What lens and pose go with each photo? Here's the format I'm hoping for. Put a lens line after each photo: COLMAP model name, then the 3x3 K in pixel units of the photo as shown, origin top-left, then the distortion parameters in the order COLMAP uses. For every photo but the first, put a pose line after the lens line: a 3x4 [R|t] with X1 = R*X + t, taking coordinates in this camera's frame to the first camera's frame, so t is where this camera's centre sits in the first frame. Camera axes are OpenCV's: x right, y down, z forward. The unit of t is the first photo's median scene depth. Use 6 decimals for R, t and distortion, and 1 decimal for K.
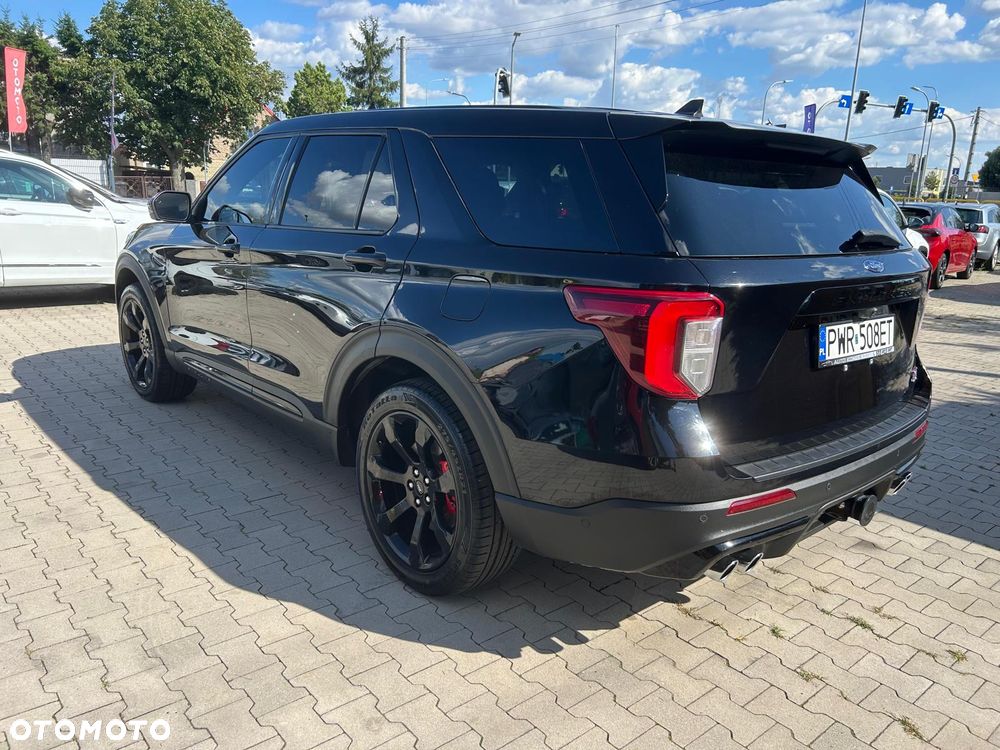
lens RADIAL K [[757.3, 0, 508.8], [0, 757.3, 379.9], [0, 0, 1]] dist [0.041029, -0.040751]
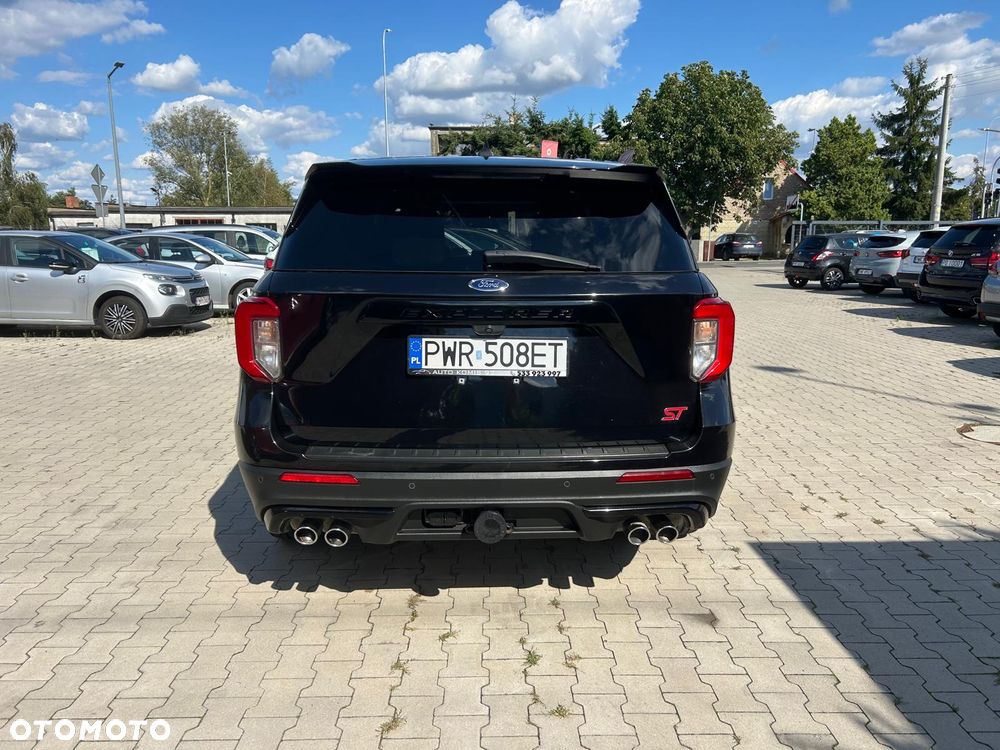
lens RADIAL K [[761.1, 0, 508.7], [0, 761.1, 374.9], [0, 0, 1]] dist [0.056308, -0.064829]
pose [[0.772822, 0.079077, -0.629677, 0.862164], [-0.130100, 0.990874, -0.035238, 0.003460], [0.621145, 0.109154, 0.776057, 0.168212]]
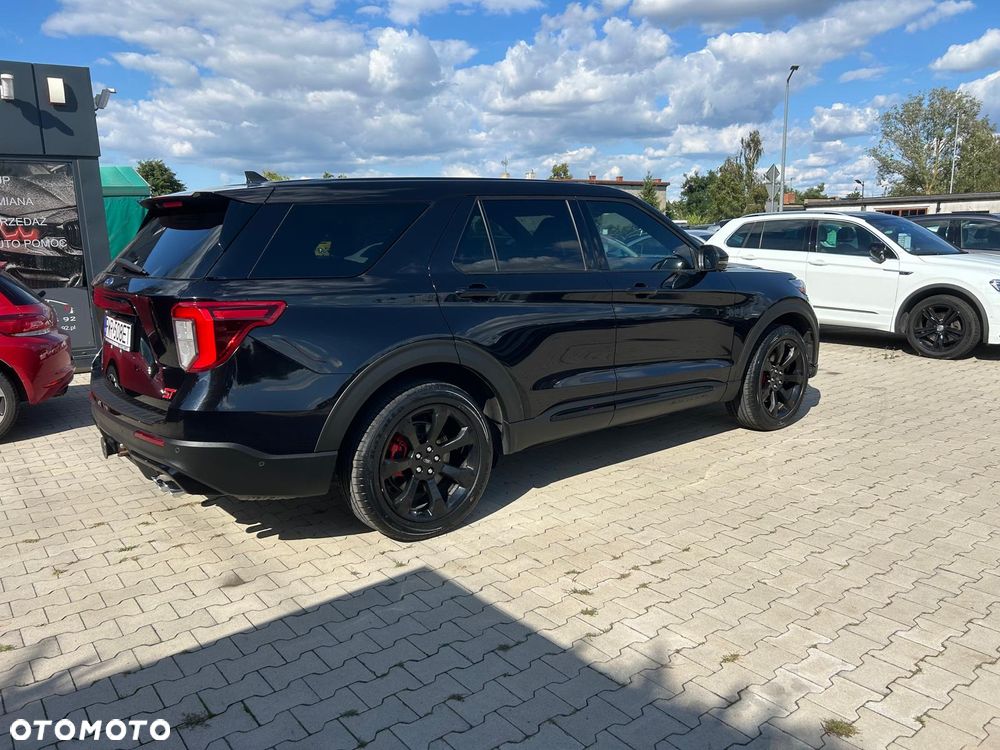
lens RADIAL K [[756.8, 0, 503.3], [0, 756.8, 381.5], [0, 0, 1]] dist [0.049800, -0.057251]
pose [[-0.045597, 0.157756, -0.986425, 1.456541], [-0.231789, 0.958832, 0.164057, -0.289721], [0.971697, 0.236123, -0.007154, 1.347551]]
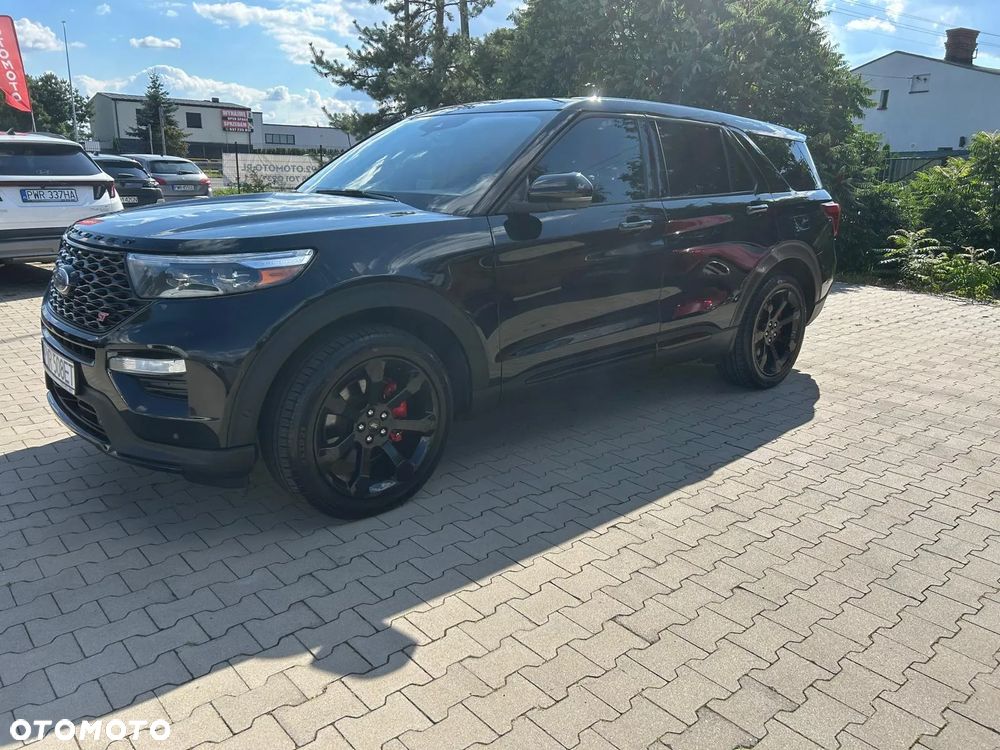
lens RADIAL K [[755.6, 0, 505.9], [0, 755.6, 376.8], [0, 0, 1]] dist [0.050846, -0.057476]
pose [[-0.005564, -0.301473, 0.953458, -1.630561], [0.220331, 0.929671, 0.295238, -0.375587], [-0.975409, 0.211719, 0.061251, 1.326278]]
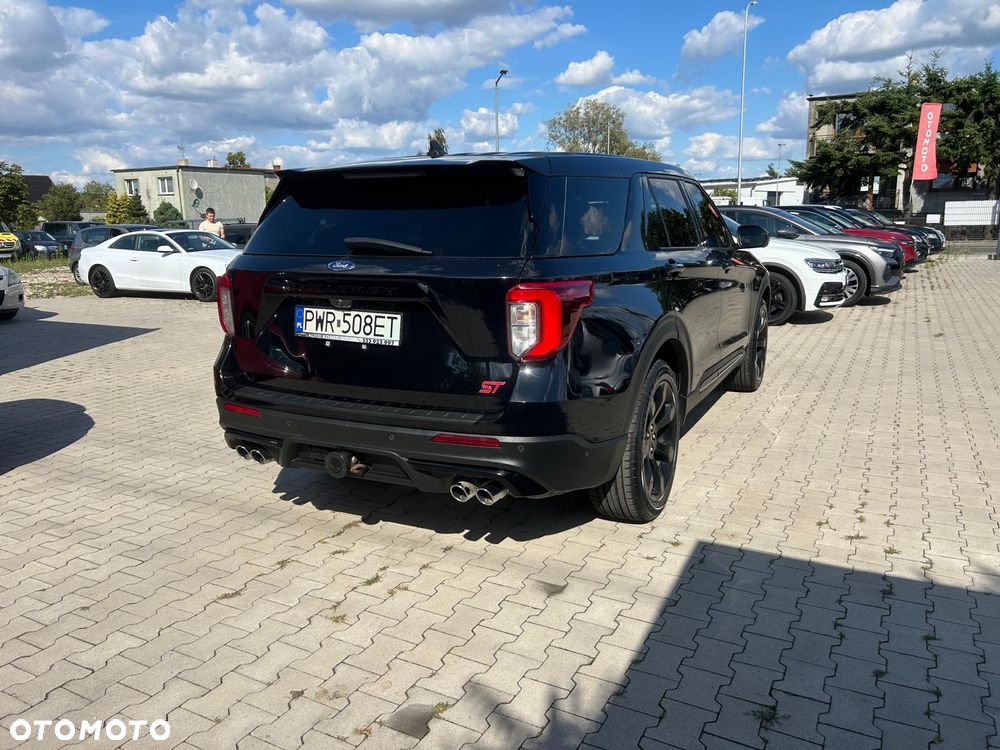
lens RADIAL K [[758.2, 0, 493.9], [0, 758.2, 369.3], [0, 0, 1]] dist [0.049803, -0.056087]
pose [[0.358016, 0.138877, -0.923330, 1.301678], [-0.202974, 0.976805, 0.068218, -0.088824], [0.911387, 0.162989, 0.377900, 0.581082]]
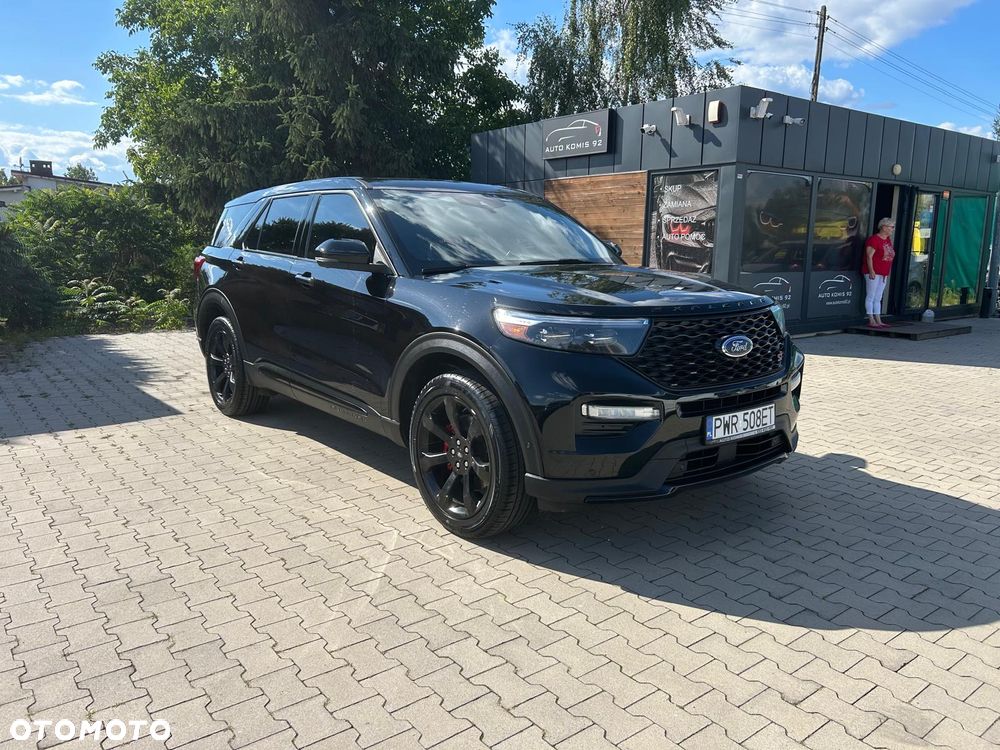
lens RADIAL K [[758.2, 0, 493.9], [0, 758.2, 369.3], [0, 0, 1]] dist [0.049803, -0.056087]
pose [[-0.997290, -0.056099, 0.047601, -0.400701], [-0.031752, 0.911819, 0.409363, -0.727768], [-0.066368, 0.406742, -0.911129, 2.906874]]
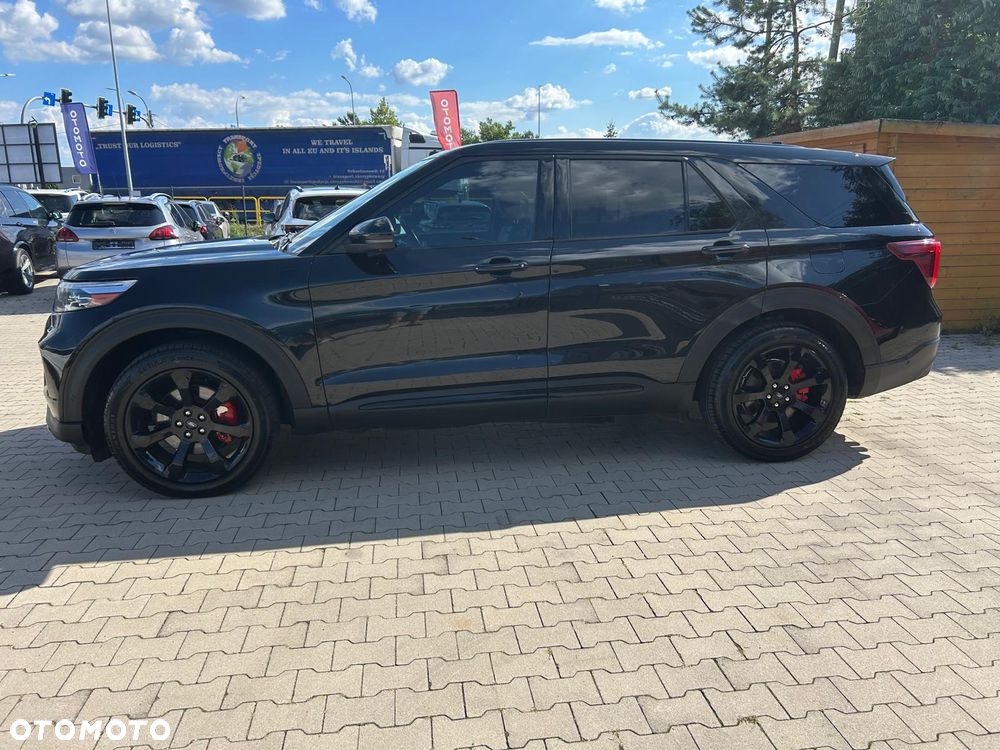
lens RADIAL K [[752.6, 0, 503.7], [0, 752.6, 372.9], [0, 0, 1]] dist [0.042495, -0.048561]
pose [[0.543972, -0.229241, 0.807182, -1.404253], [0.233357, 0.965339, 0.116895, -0.175086], [-0.806001, 0.124774, 0.578613, 0.488002]]
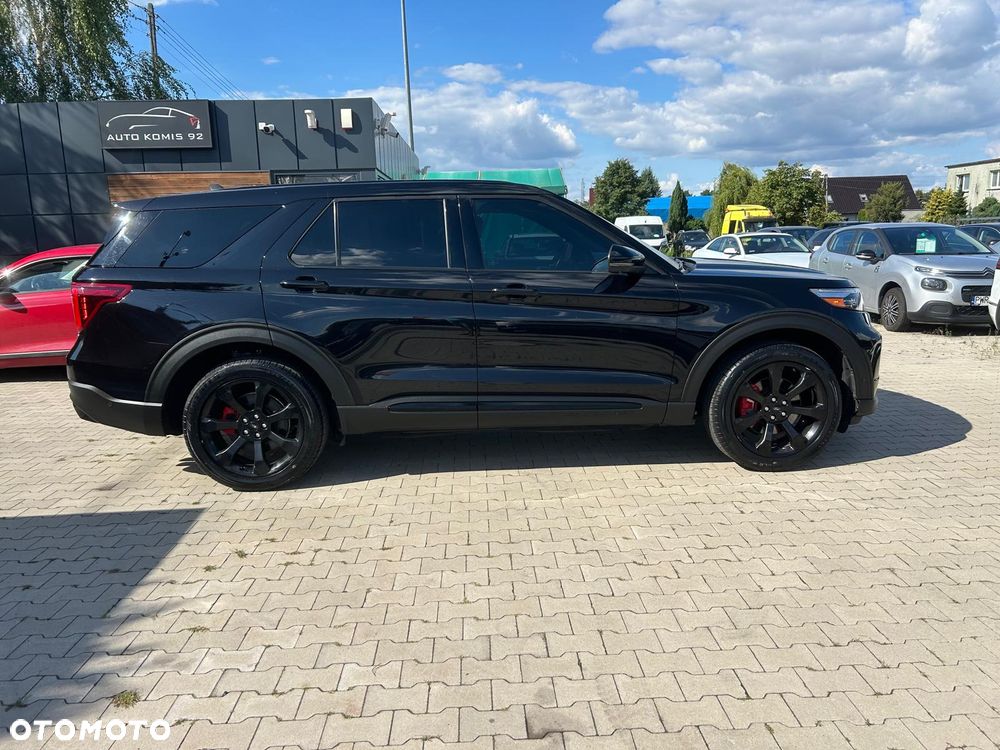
lens RADIAL K [[755.6, 0, 505.9], [0, 755.6, 376.8], [0, 0, 1]] dist [0.050846, -0.057476]
pose [[-0.623054, 0.123081, -0.772434, 1.101585], [-0.194788, 0.932014, 0.305627, -0.546018], [0.757536, 0.340883, -0.556720, 2.334530]]
